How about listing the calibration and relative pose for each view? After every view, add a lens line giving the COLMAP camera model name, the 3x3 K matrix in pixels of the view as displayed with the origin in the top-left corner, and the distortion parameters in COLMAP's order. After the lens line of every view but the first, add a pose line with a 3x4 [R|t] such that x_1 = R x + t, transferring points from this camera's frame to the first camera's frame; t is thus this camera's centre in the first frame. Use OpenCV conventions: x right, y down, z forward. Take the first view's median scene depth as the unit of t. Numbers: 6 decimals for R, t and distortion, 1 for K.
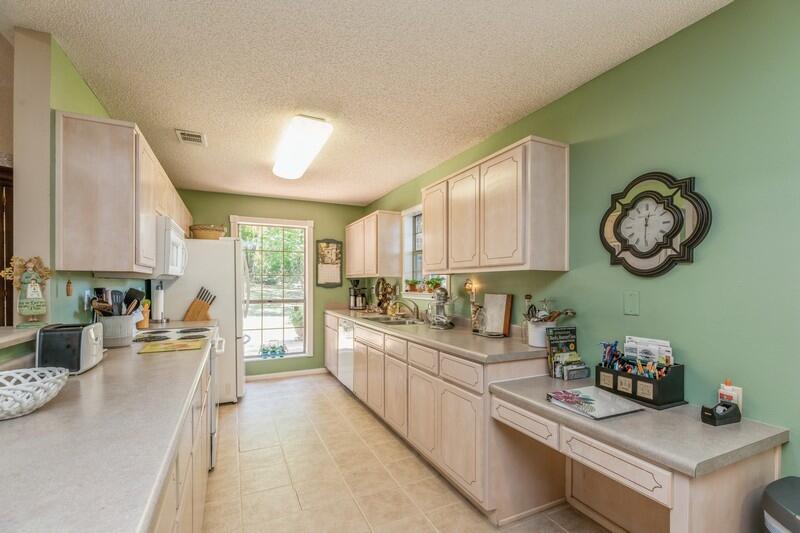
lens RADIAL K [[362.0, 0, 402.7], [0, 362.0, 286.8], [0, 0, 1]] dist [0.001636, -0.000040]
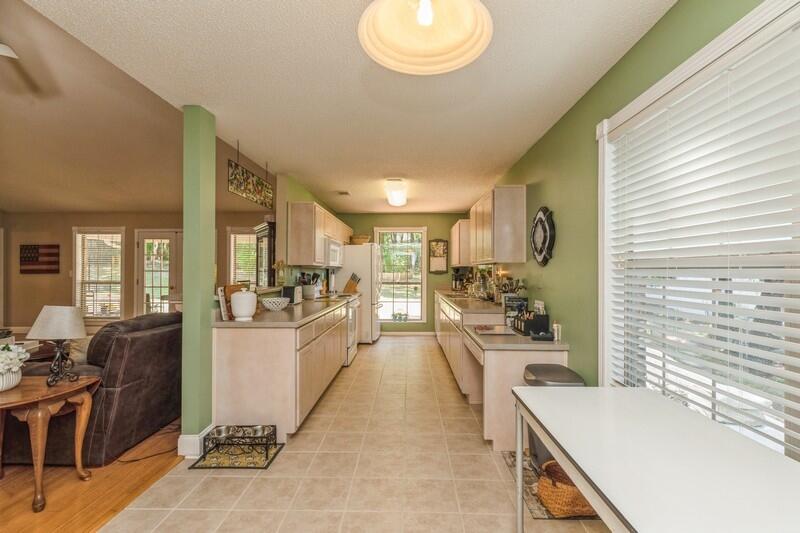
lens RADIAL K [[356.9, 0, 400.4], [0, 356.9, 269.6], [0, 0, 1]] dist [0.002448, 0.000344]
pose [[0.893375, -0.001422, -0.449309, 0.411099], [-0.005717, 0.999878, -0.014532, 0.008410], [0.449275, 0.015552, 0.893258, -0.414042]]
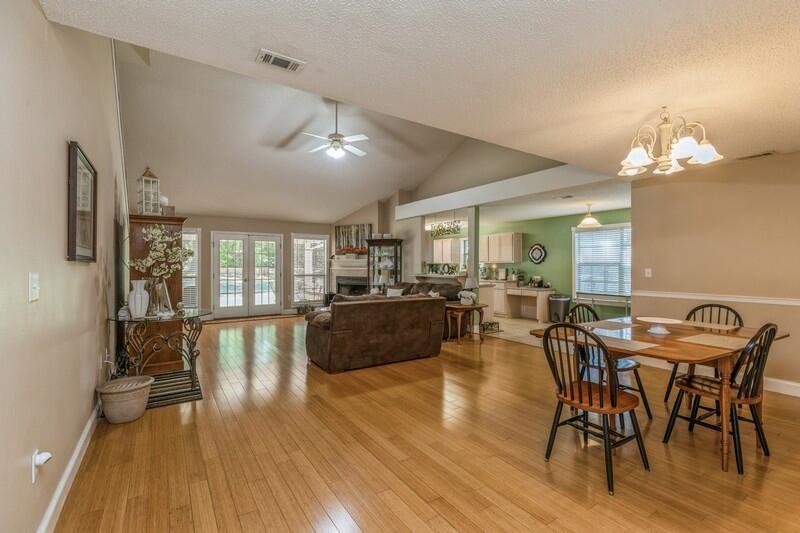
lens RADIAL K [[356.9, 0, 400.4], [0, 356.9, 269.6], [0, 0, 1]] dist [0.002448, 0.000344]
pose [[0.991189, -0.003130, 0.132419, -0.925807], [0.003536, 0.999990, -0.002832, 0.027395], [-0.132409, 0.003276, 0.991190, -1.816941]]
